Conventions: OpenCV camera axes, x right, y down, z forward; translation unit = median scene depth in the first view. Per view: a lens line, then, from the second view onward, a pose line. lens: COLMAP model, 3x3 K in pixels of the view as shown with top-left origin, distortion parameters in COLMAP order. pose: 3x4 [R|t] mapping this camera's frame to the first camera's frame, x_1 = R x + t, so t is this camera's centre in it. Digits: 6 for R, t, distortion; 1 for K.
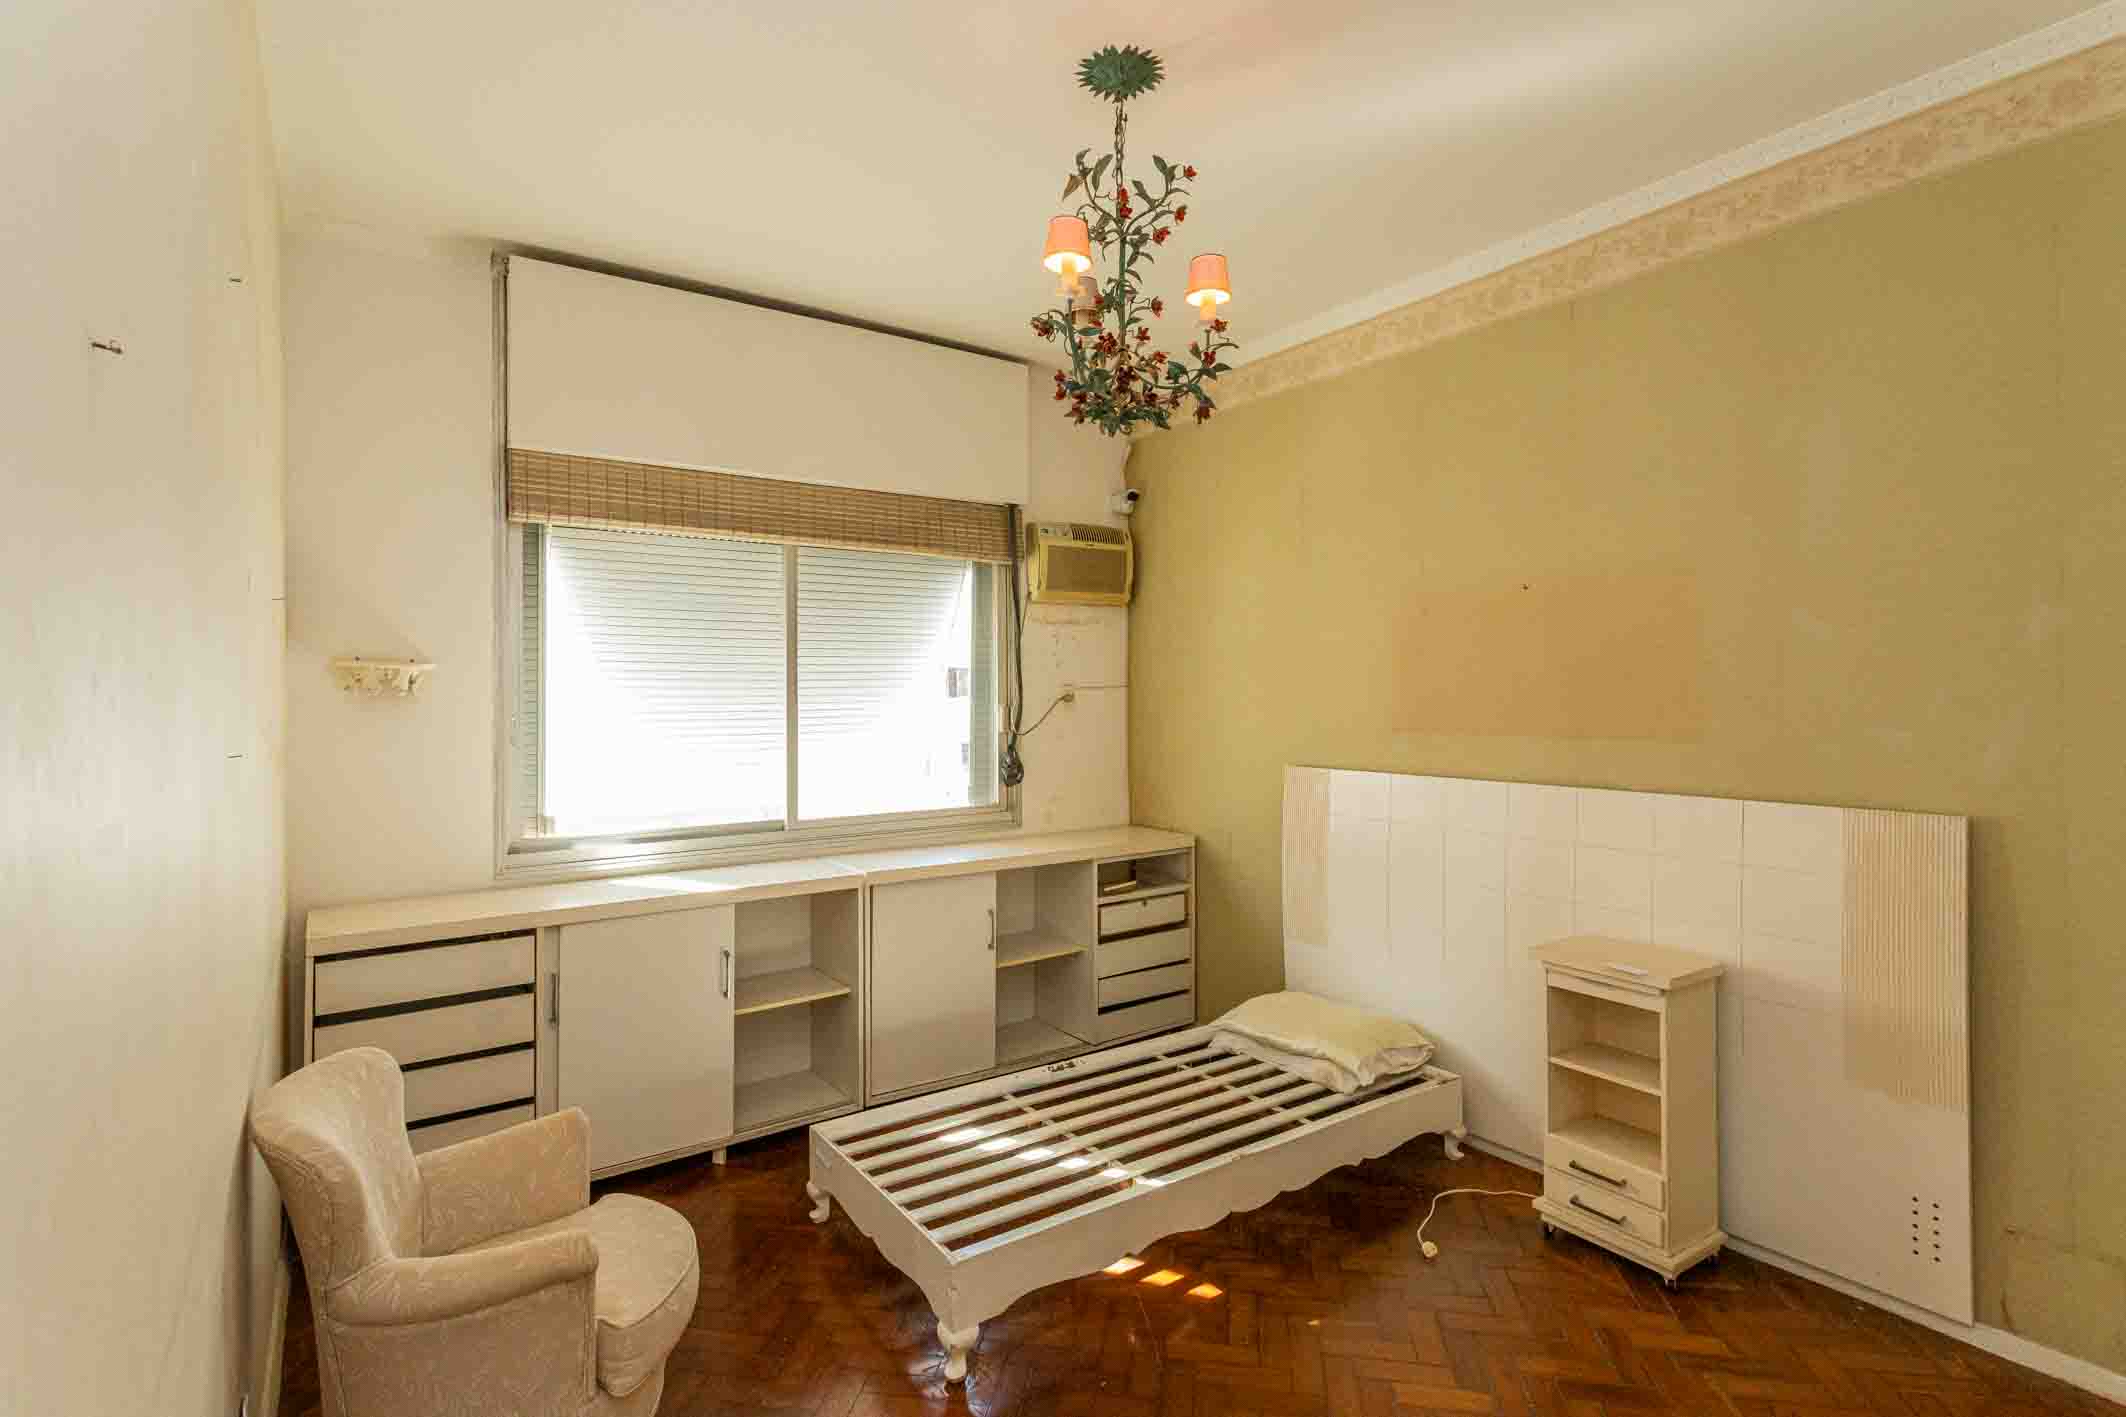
lens RADIAL K [[1021.7, 0, 1063.0], [0, 1021.7, 692.2], [0, 0, 1]] dist [-0.019313, 0.000225]
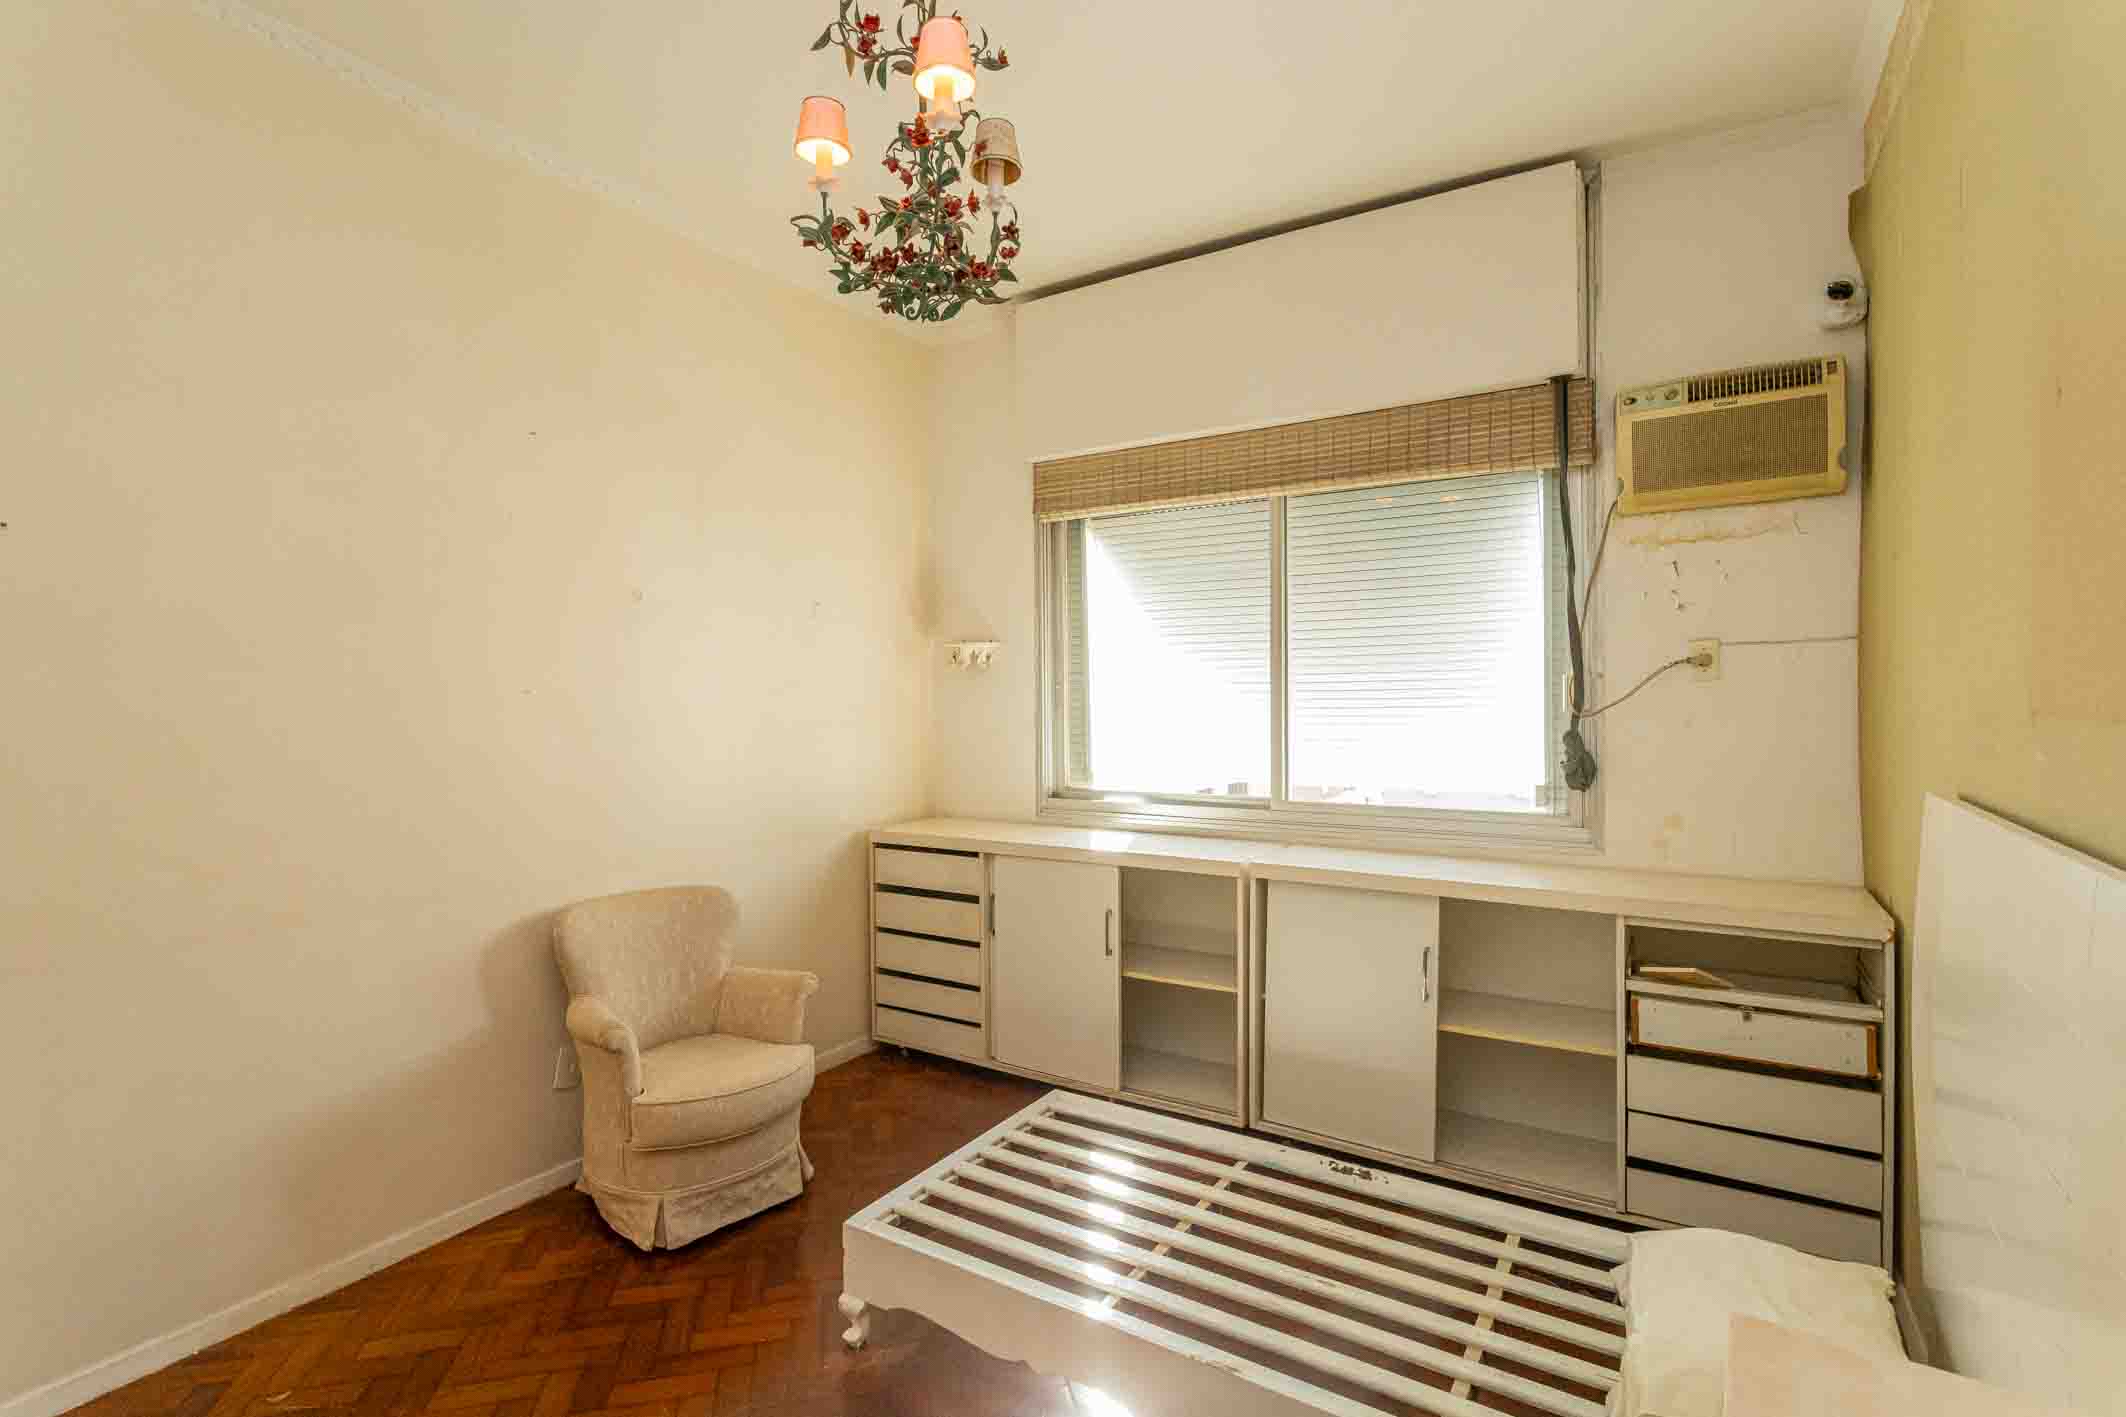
lens RADIAL K [[1024.1, 0, 1053.6], [0, 1024.1, 705.1], [0, 0, 1]] dist [0.005930, 0.000436]
pose [[0.373184, 0.017017, -0.927601, 0.514906], [0.005938, 0.999767, 0.020730, 0.020796], [0.927738, -0.013244, 0.372996, 0.475583]]
